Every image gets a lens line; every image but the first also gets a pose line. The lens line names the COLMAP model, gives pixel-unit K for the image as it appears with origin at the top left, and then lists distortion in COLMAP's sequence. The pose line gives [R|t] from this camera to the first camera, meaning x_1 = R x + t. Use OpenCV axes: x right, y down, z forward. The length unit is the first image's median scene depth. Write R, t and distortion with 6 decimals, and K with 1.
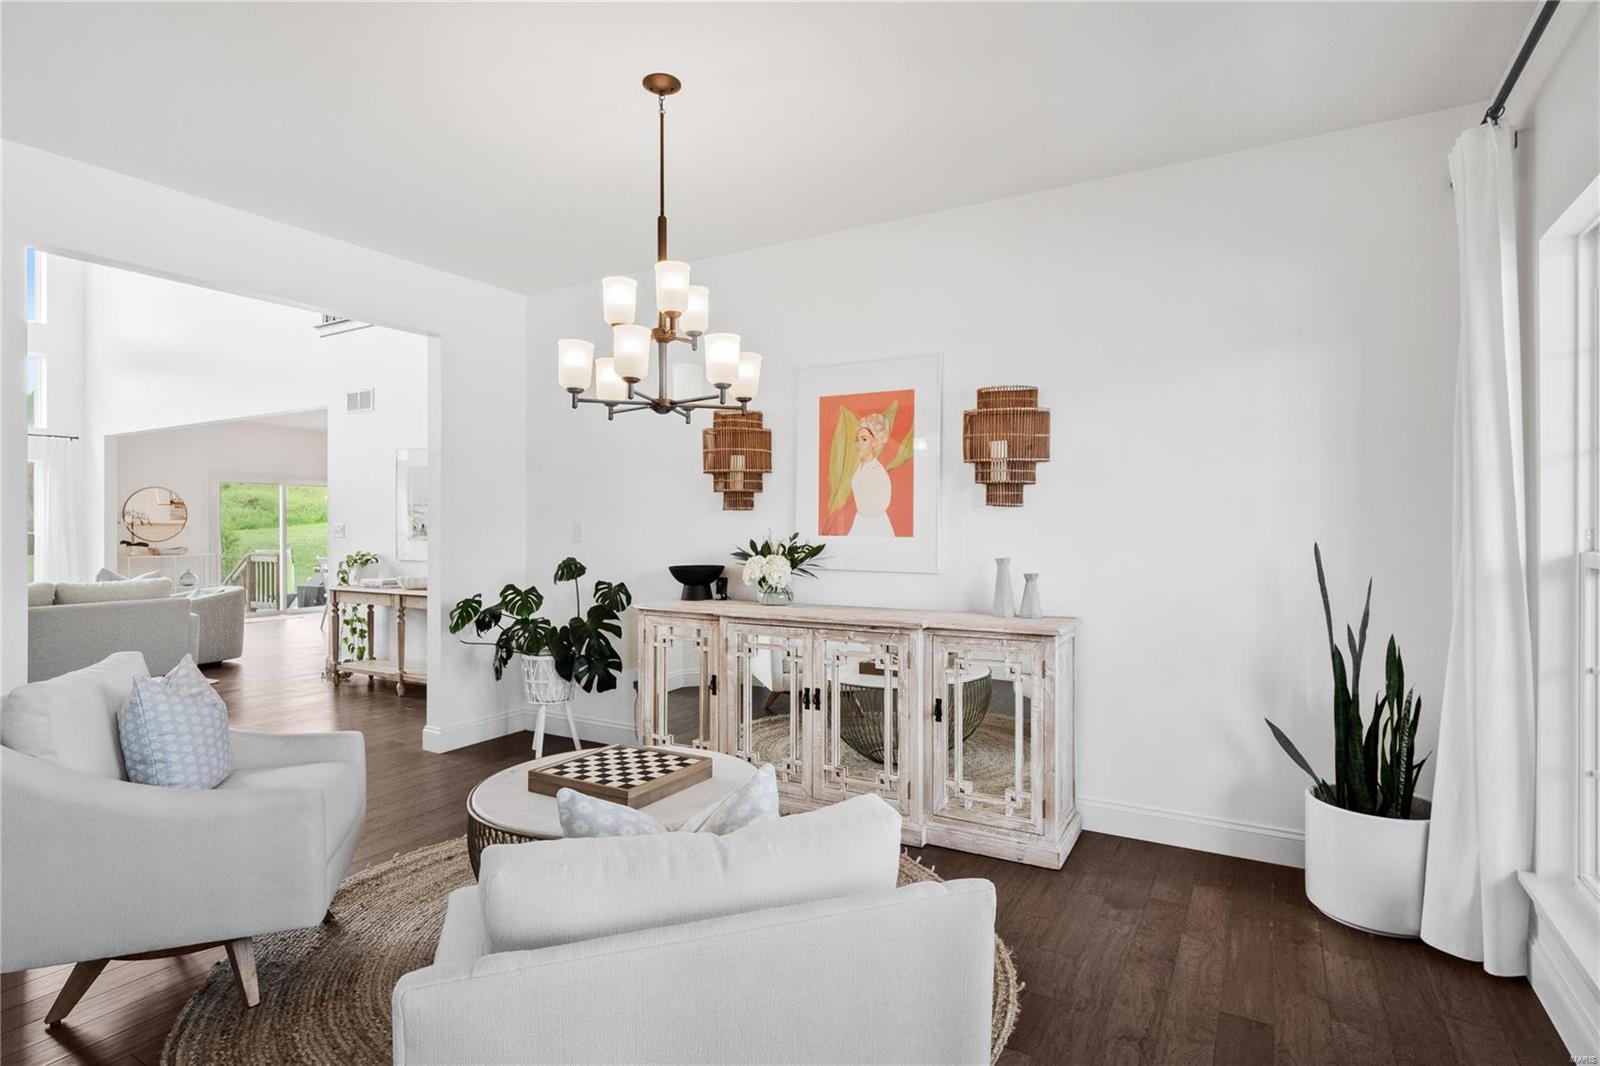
lens RADIAL K [[813.4, 0, 798.9], [0, 813.4, 527.3], [0, 0, 1]] dist [0.005115, -0.008466]
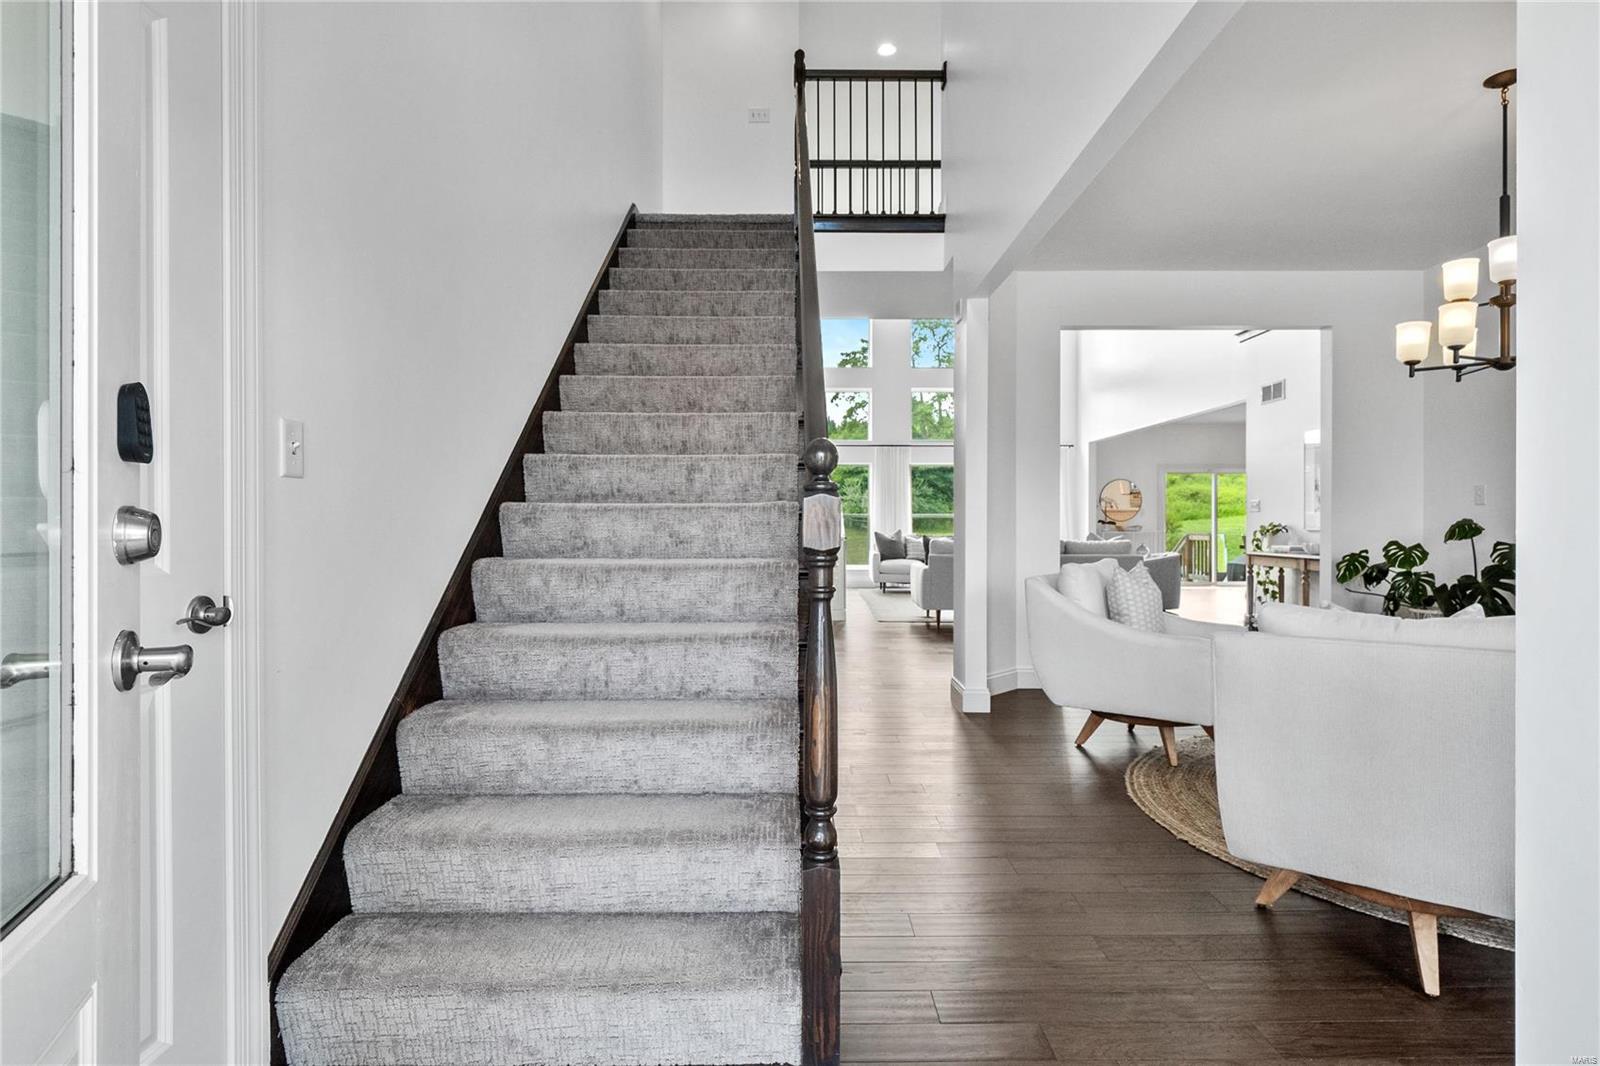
lens RADIAL K [[822.5, 0, 795.6], [0, 822.5, 523.2], [0, 0, 1]] dist [0.000226, -0.002295]
pose [[0.502939, 0.002700, -0.864318, 0.202479], [-0.000717, 0.999996, 0.002706, 0.044312], [0.864322, -0.000741, 0.502939, -0.265805]]
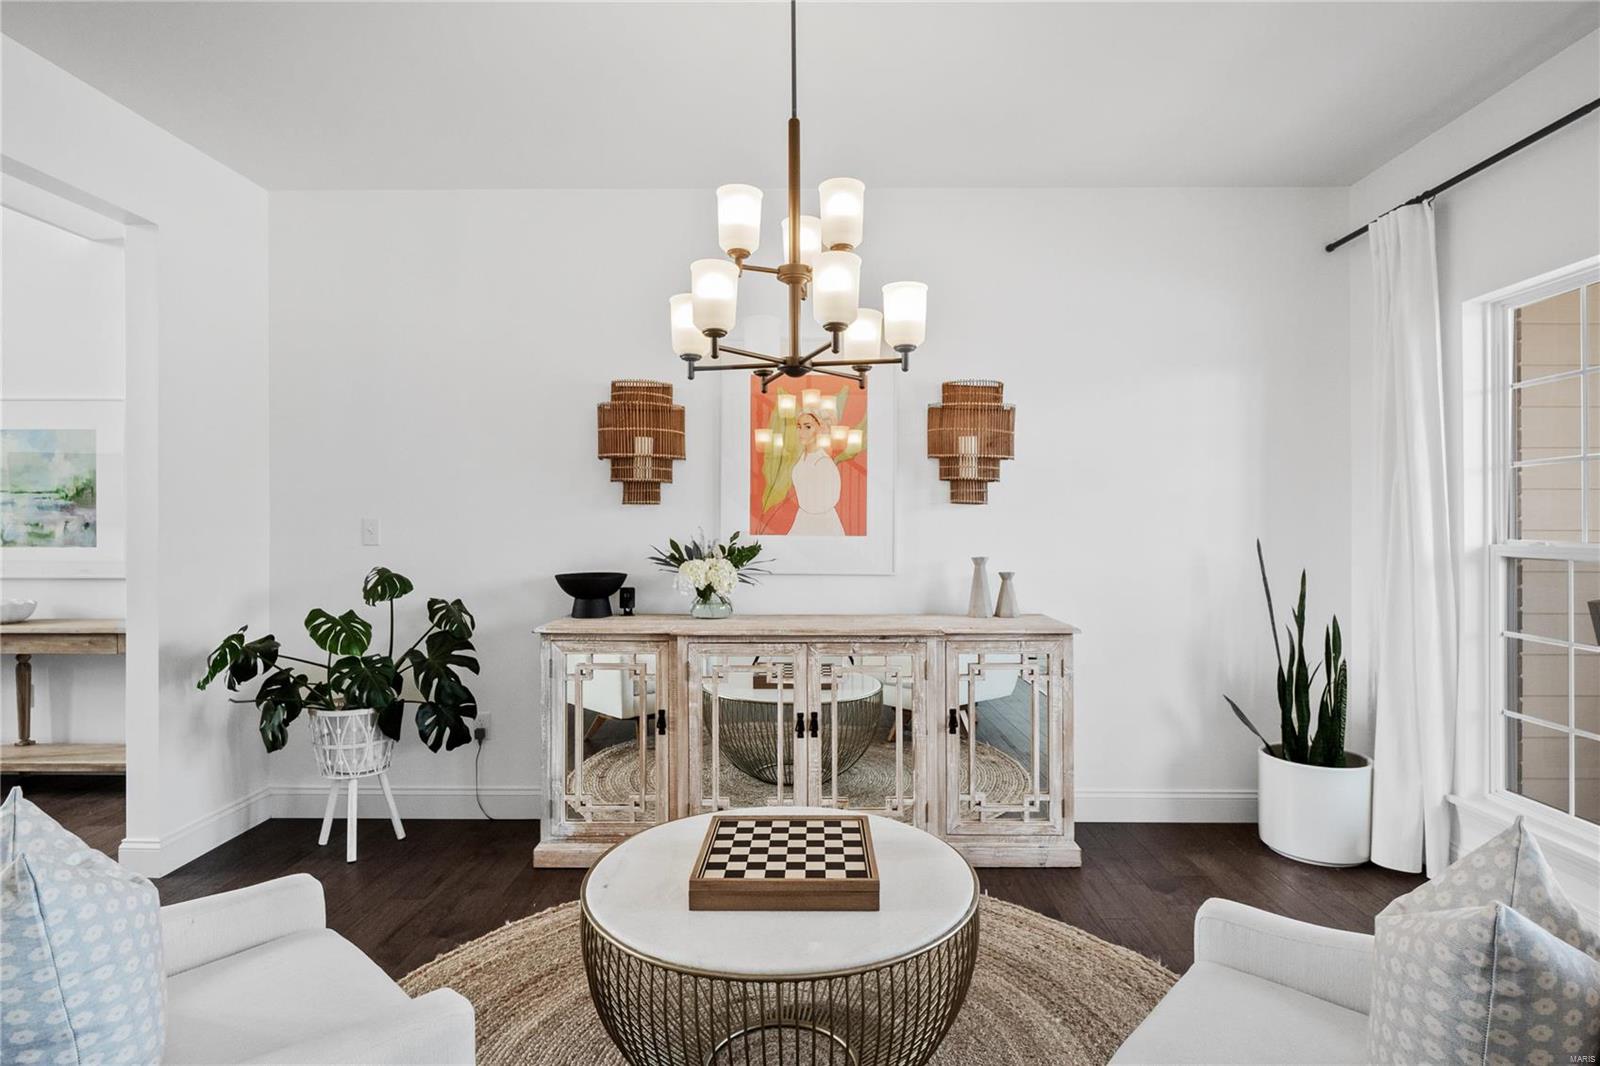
lens RADIAL K [[822.5, 0, 795.6], [0, 822.5, 523.2], [0, 0, 1]] dist [0.000226, -0.002295]
pose [[0.871914, 0.001020, 0.489658, -0.344147], [0.000293, 0.999997, -0.002604, 0.000182], [-0.489659, 0.002414, 0.871910, 0.204507]]
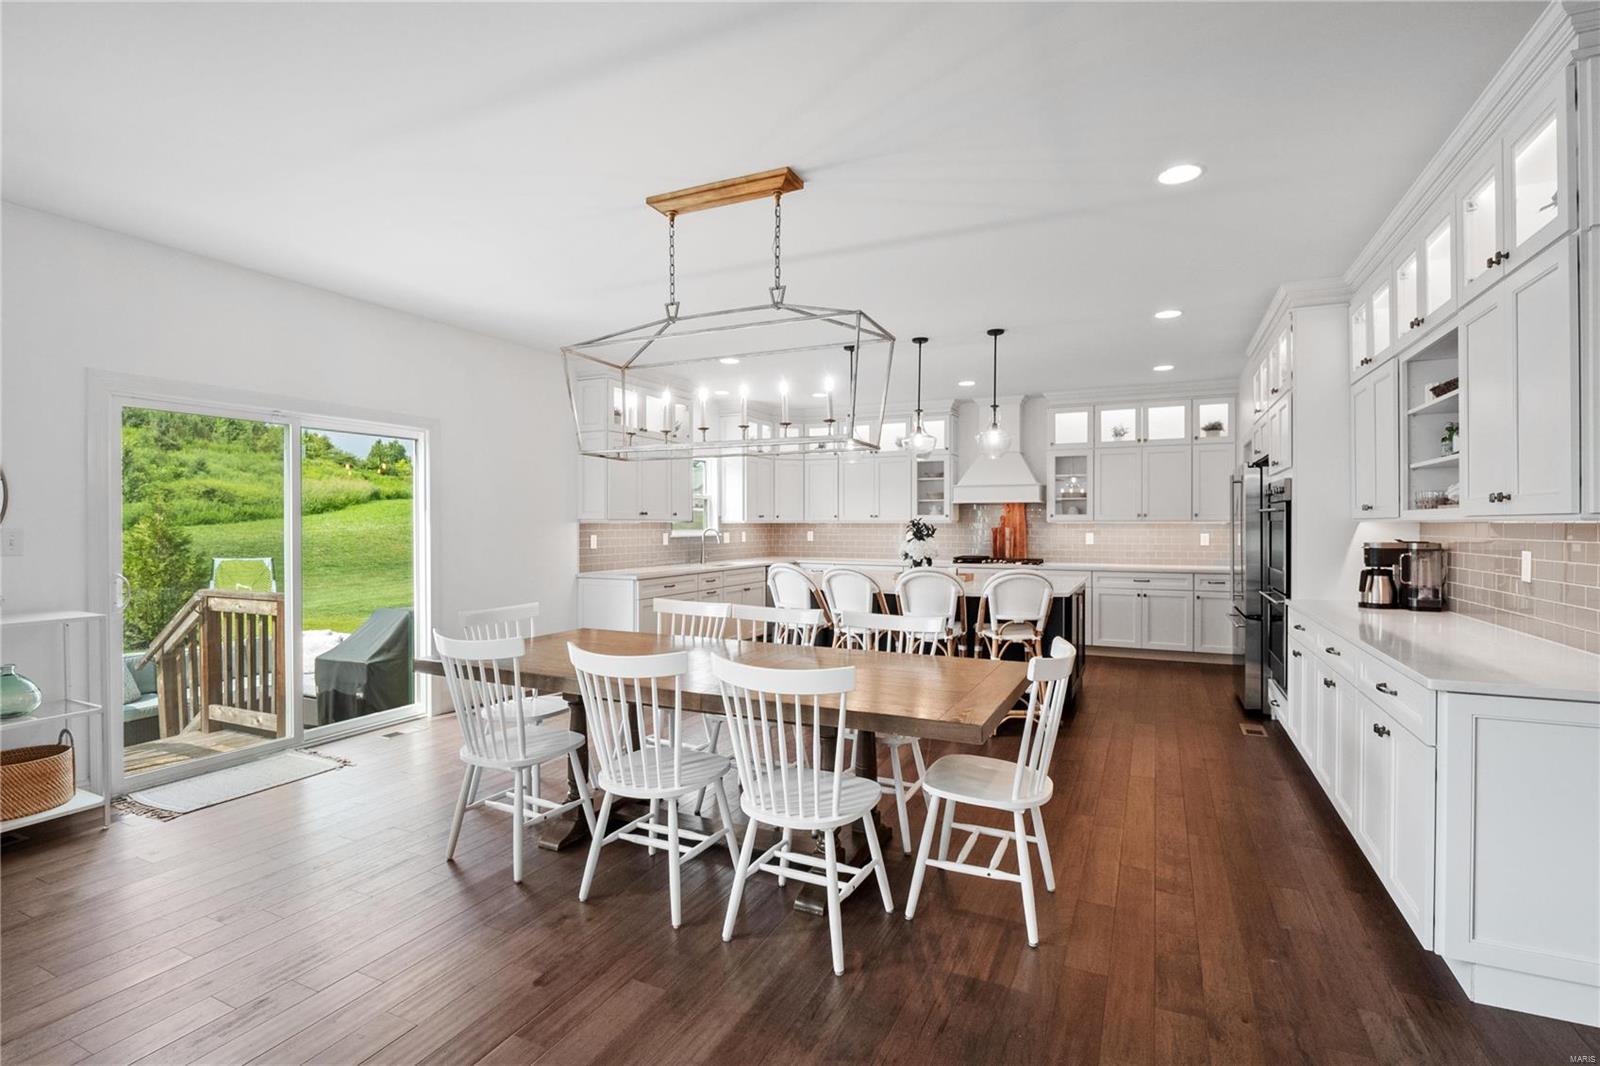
lens RADIAL K [[751.1, 0, 792.0], [0, 751.1, 521.8], [0, 0, 1]] dist [-0.006231, -0.000331]
pose [[0.997483, 0.000647, 0.070910, -1.160989], [-0.000672, 1.000000, 0.000337, -0.012483], [-0.070909, -0.000384, 0.997483, 1.719000]]
